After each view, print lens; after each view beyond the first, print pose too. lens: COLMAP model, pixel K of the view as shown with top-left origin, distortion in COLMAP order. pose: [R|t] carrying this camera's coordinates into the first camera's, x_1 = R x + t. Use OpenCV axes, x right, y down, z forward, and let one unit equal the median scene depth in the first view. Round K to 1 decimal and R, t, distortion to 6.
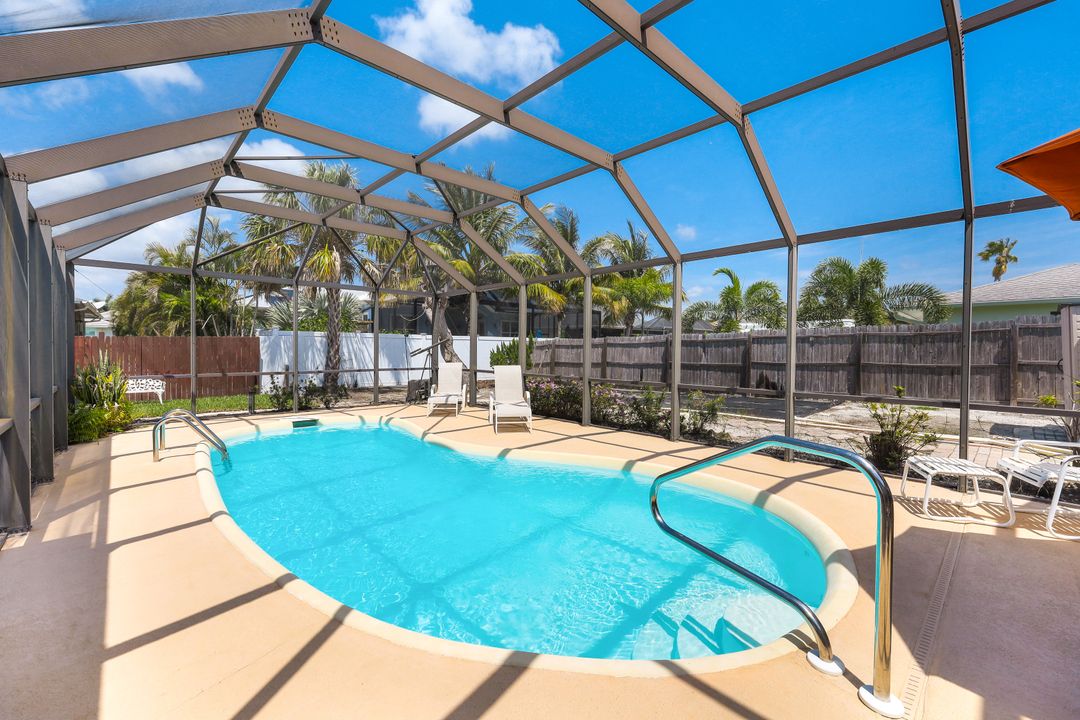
lens RADIAL K [[436.4, 0, 543.2], [0, 436.4, 355.9], [0, 0, 1]] dist [0.000445, -0.000047]
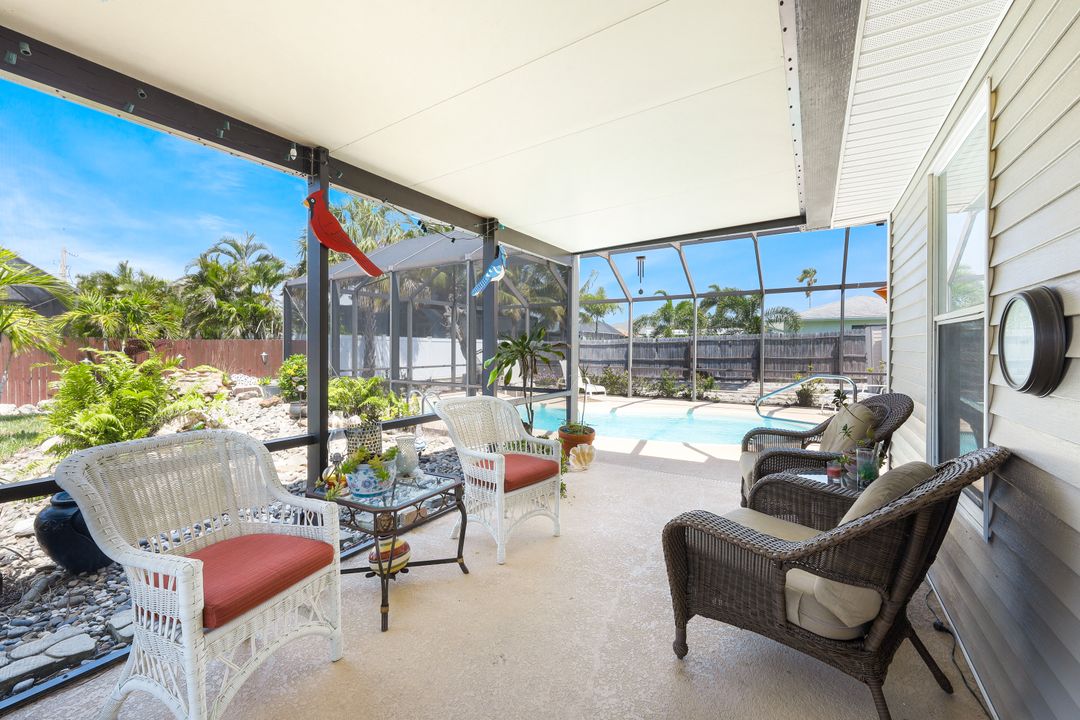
lens RADIAL K [[436.4, 0, 538.7], [0, 436.4, 363.7], [0, 0, 1]] dist [0.000445, -0.000047]
pose [[0.964283, -0.010686, 0.264659, -0.435496], [0.007096, 0.999869, 0.014519, 0.009421], [-0.264780, -0.012122, 0.964233, -0.289221]]
